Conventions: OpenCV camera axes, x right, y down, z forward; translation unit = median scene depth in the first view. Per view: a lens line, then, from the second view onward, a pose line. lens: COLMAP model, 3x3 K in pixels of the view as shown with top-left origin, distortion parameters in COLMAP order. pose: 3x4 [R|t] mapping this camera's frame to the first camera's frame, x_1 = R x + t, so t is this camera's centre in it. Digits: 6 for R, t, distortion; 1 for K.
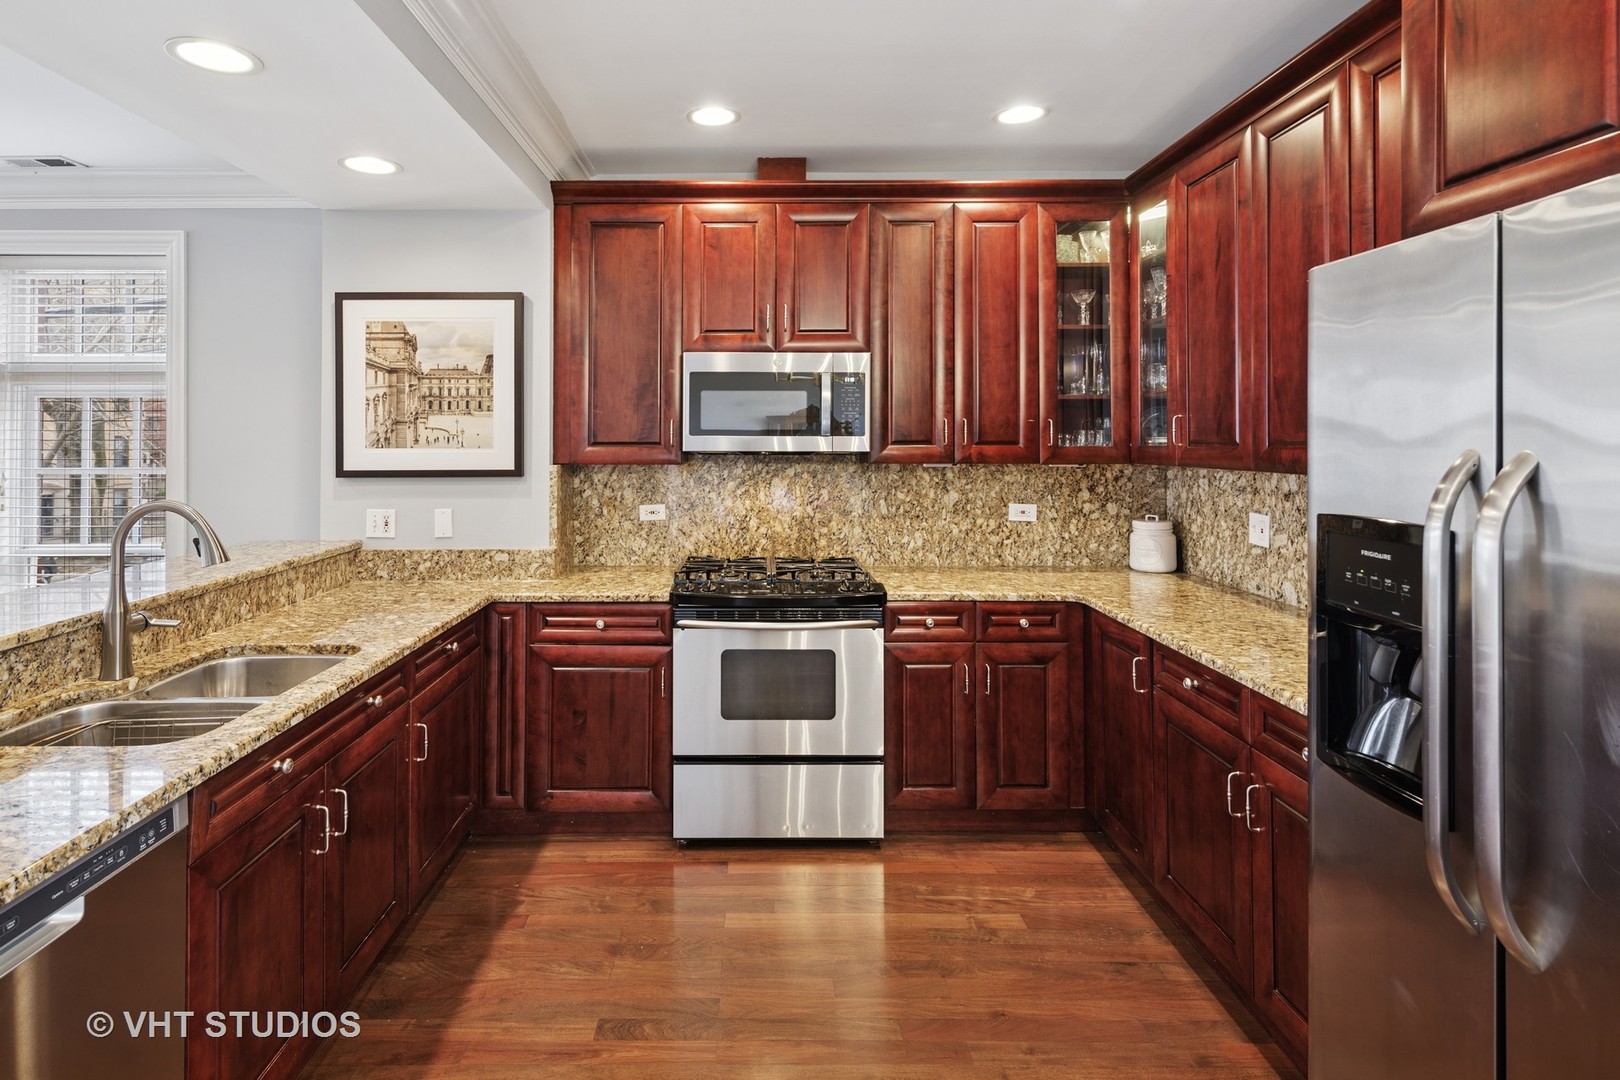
lens RADIAL K [[811.8, 0, 811.3], [0, 811.8, 429.0], [0, 0, 1]] dist [0.002979, -0.000609]
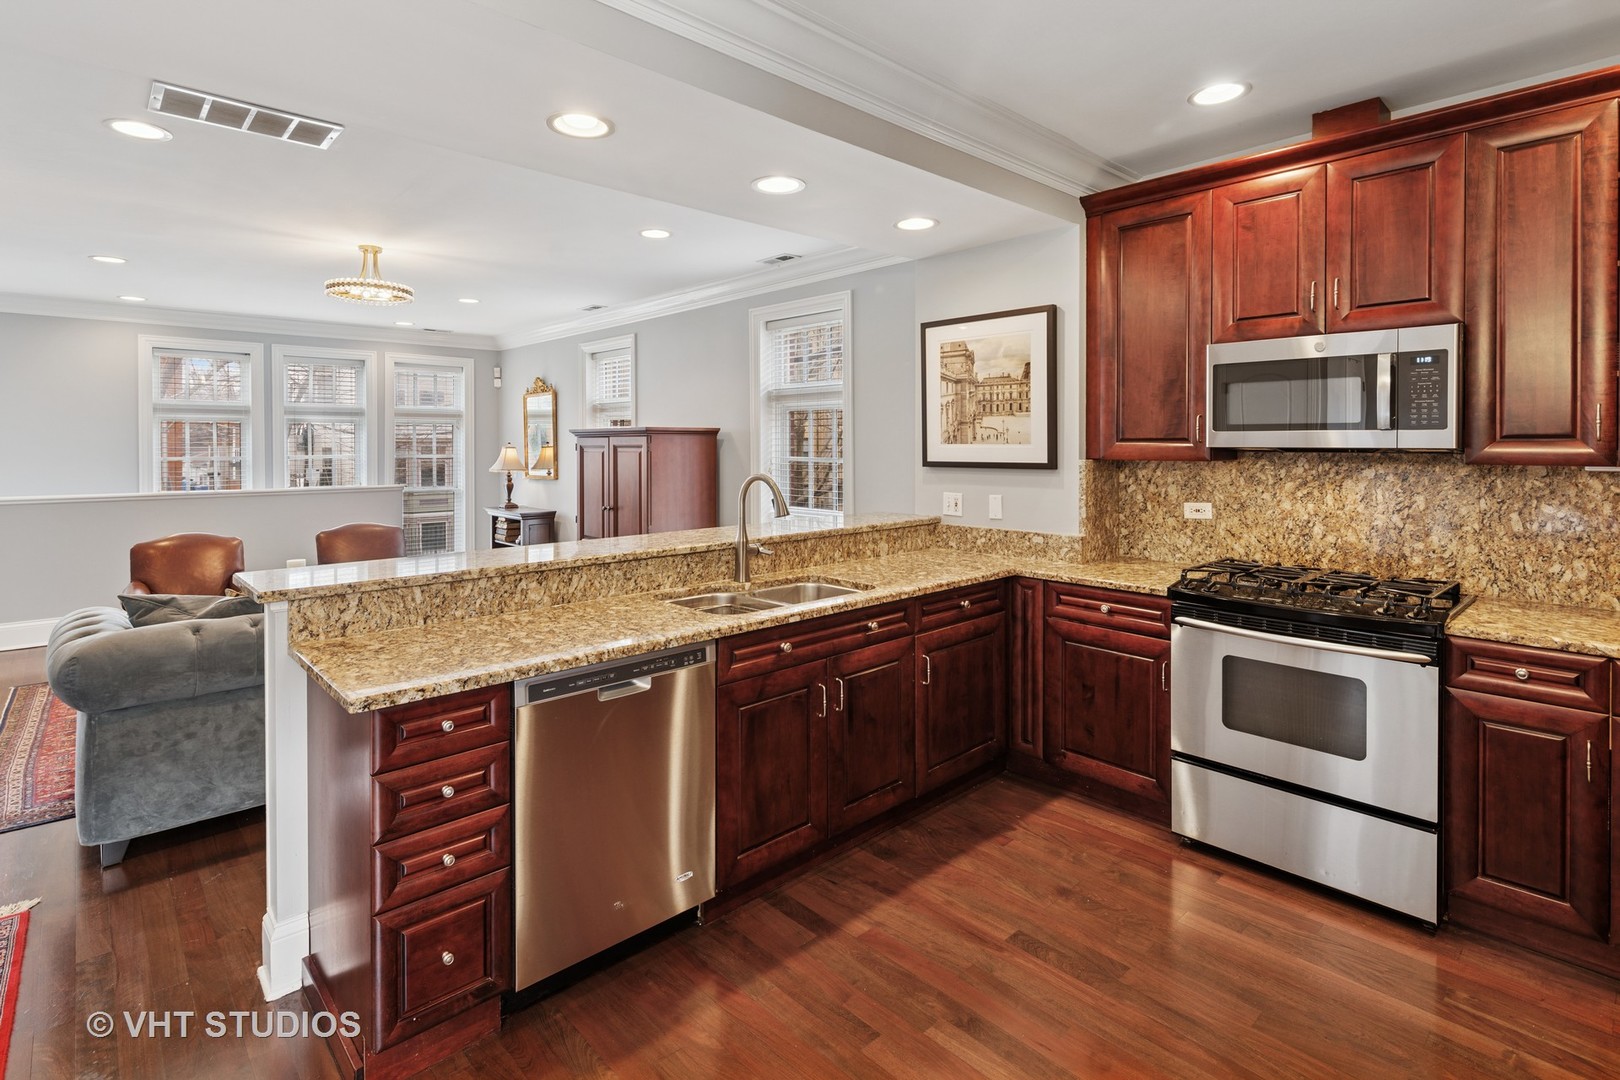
lens RADIAL K [[788.7, 0, 803.9], [0, 788.7, 446.1], [0, 0, 1]] dist [0.001807, -0.000938]
pose [[0.679205, 0.002863, -0.733943, 0.207392], [0.012218, 0.999810, 0.015207, 0.005844], [0.733847, -0.019296, 0.679040, 0.010165]]
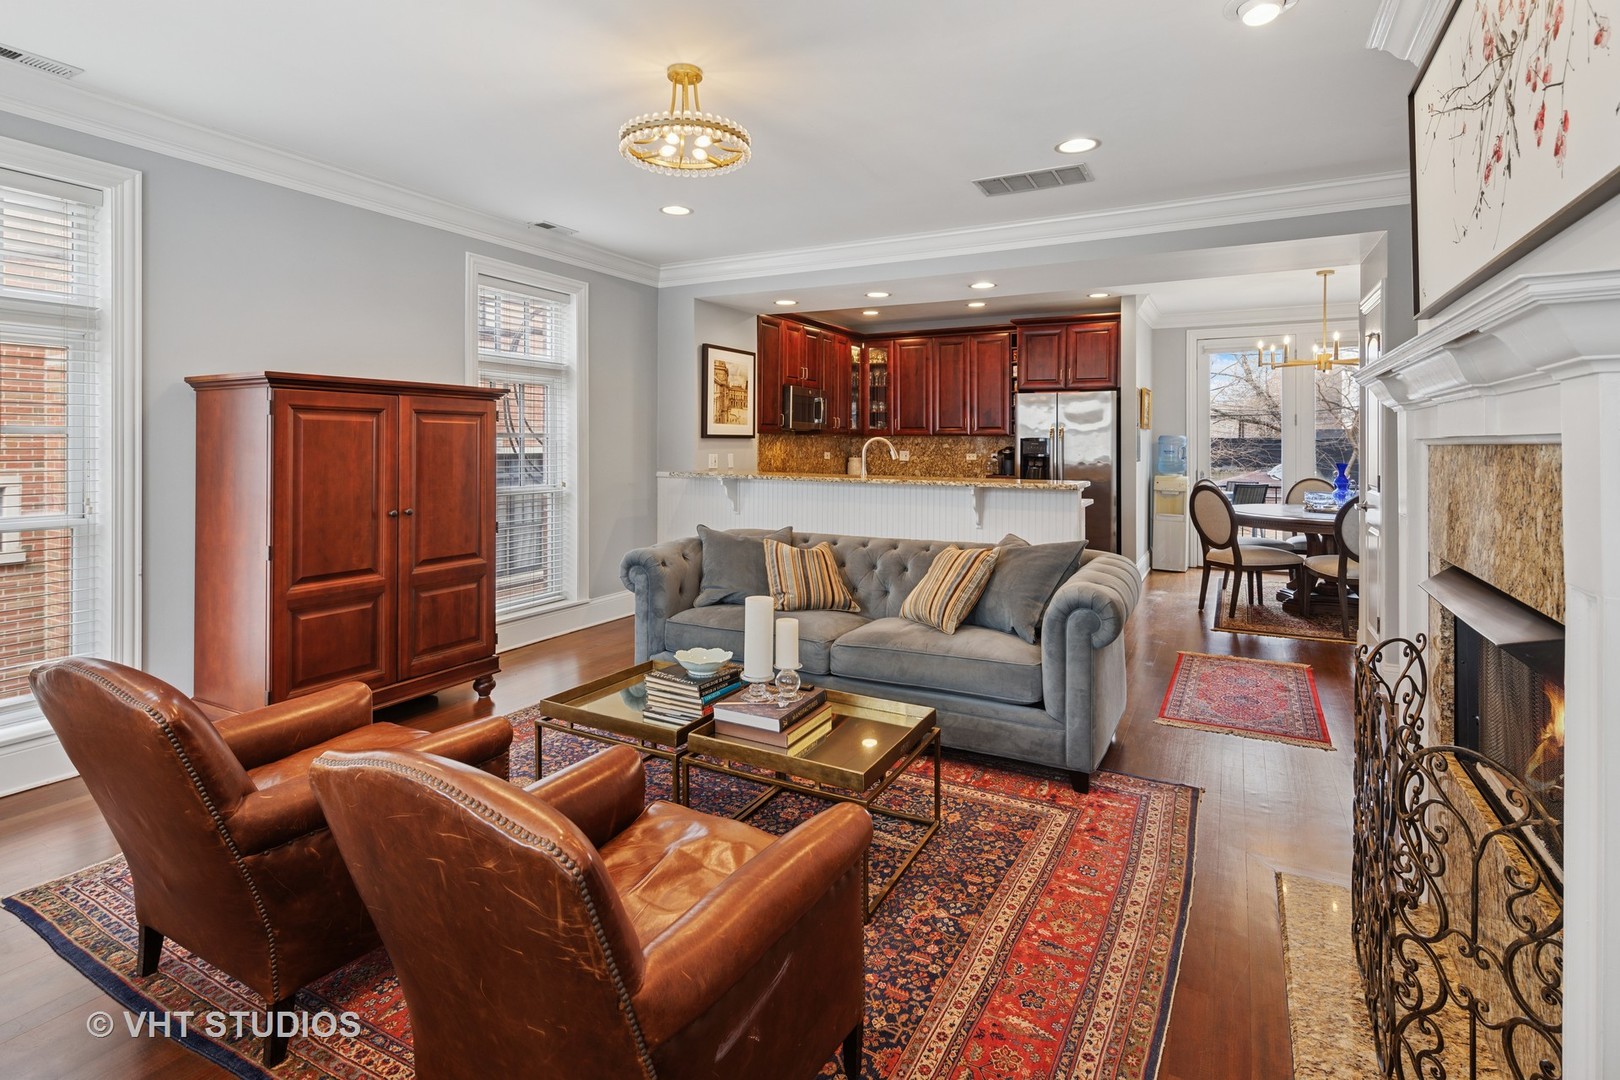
lens RADIAL K [[788.7, 0, 803.9], [0, 788.7, 446.1], [0, 0, 1]] dist [0.001807, -0.000938]
pose [[0.471426, 0.000076, 0.881905, -2.145690], [-0.014593, 0.999864, 0.007714, 0.061098], [-0.881785, -0.016506, 0.471363, -0.104889]]
